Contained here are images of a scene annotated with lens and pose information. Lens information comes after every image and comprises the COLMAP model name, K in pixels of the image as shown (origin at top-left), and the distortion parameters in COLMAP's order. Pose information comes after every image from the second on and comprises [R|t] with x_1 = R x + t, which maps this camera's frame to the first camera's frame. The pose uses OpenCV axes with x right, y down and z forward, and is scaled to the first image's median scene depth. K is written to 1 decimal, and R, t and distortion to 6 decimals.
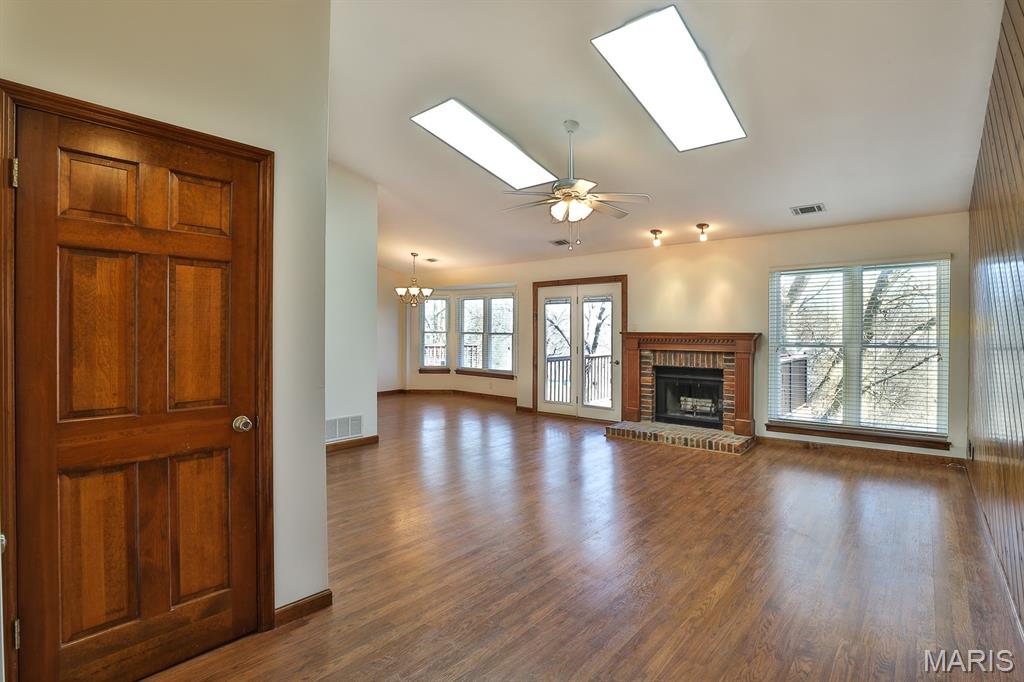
lens RADIAL K [[492.9, 0, 512.0], [0, 492.9, 341.0], [0, 0, 1]] dist [-0.034541, 0.000472]
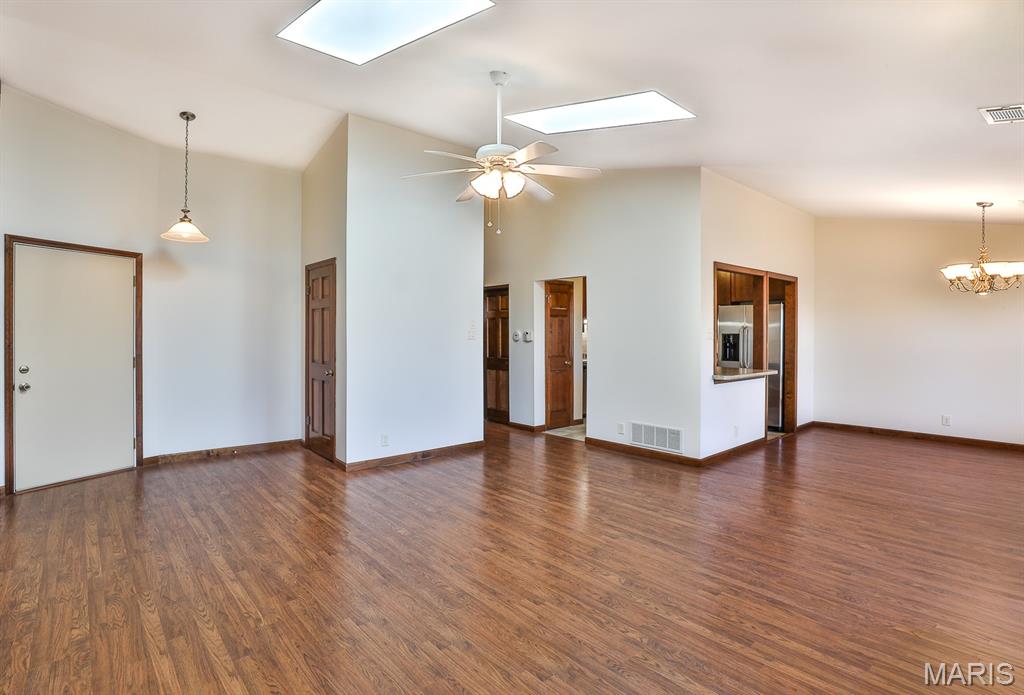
lens RADIAL K [[510.3, 0, 512.0], [0, 510.3, 347.5], [0, 0, 1]] dist [-0.034517, 0.000276]
pose [[-0.144675, 0.028814, -0.989060, 0.611467], [-0.026666, 0.999099, 0.033007, -0.021025], [0.989120, 0.031150, -0.143777, 0.757603]]
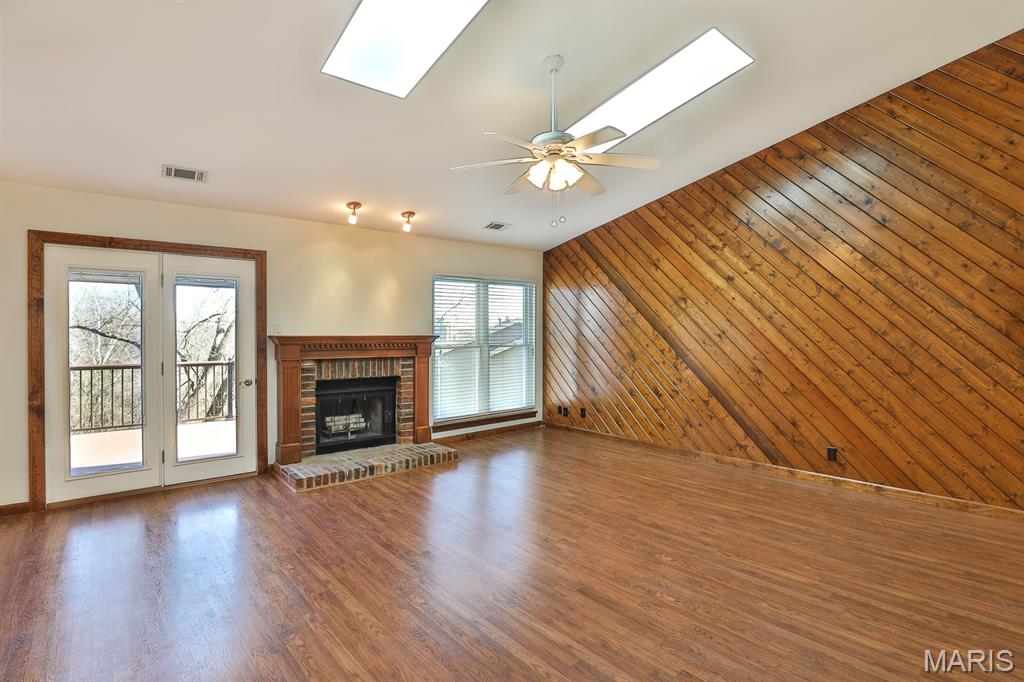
lens RADIAL K [[492.9, 0, 512.0], [0, 492.9, 341.0], [0, 0, 1]] dist [-0.034541, 0.000472]
pose [[0.166909, -0.013551, 0.985879, -0.421426], [0.021510, 0.999718, 0.010099, -0.012018], [-0.985738, 0.019521, 0.167153, 0.624008]]
